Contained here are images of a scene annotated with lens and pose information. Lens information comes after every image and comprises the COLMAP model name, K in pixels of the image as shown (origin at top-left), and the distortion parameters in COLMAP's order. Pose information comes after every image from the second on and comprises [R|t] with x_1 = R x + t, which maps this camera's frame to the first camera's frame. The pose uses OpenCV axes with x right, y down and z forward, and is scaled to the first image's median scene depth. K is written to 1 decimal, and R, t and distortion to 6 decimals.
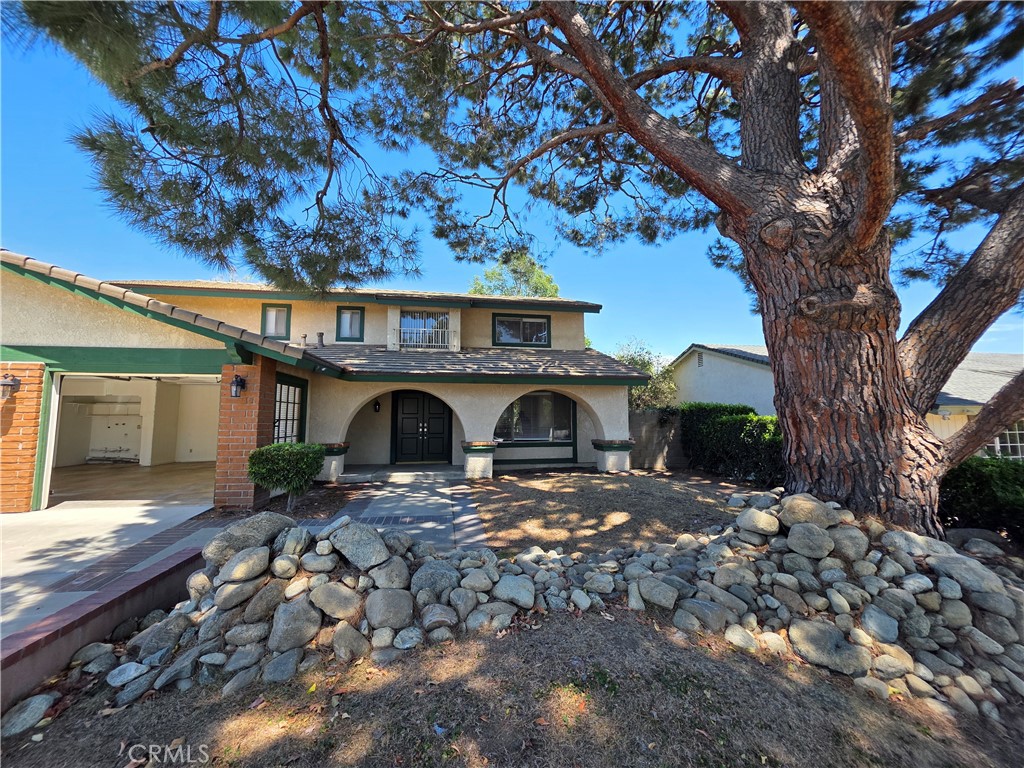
lens RADIAL K [[409.2, 0, 516.7], [0, 409.2, 381.3], [0, 0, 1]] dist [0.001401, -0.000659]
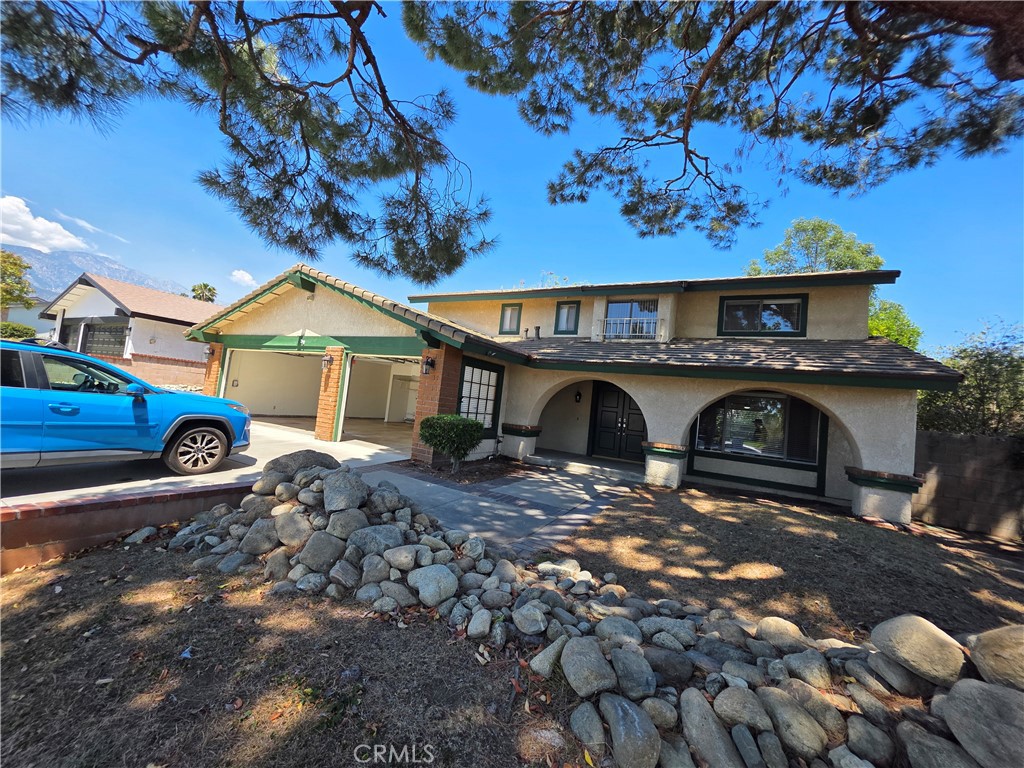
lens RADIAL K [[409.2, 0, 516.7], [0, 409.2, 381.3], [0, 0, 1]] dist [0.001401, -0.000659]
pose [[0.778861, 0.045640, -0.625534, 0.206047], [-0.048190, 0.998755, 0.012869, 0.020521], [0.625342, 0.020121, 0.780091, 0.133902]]
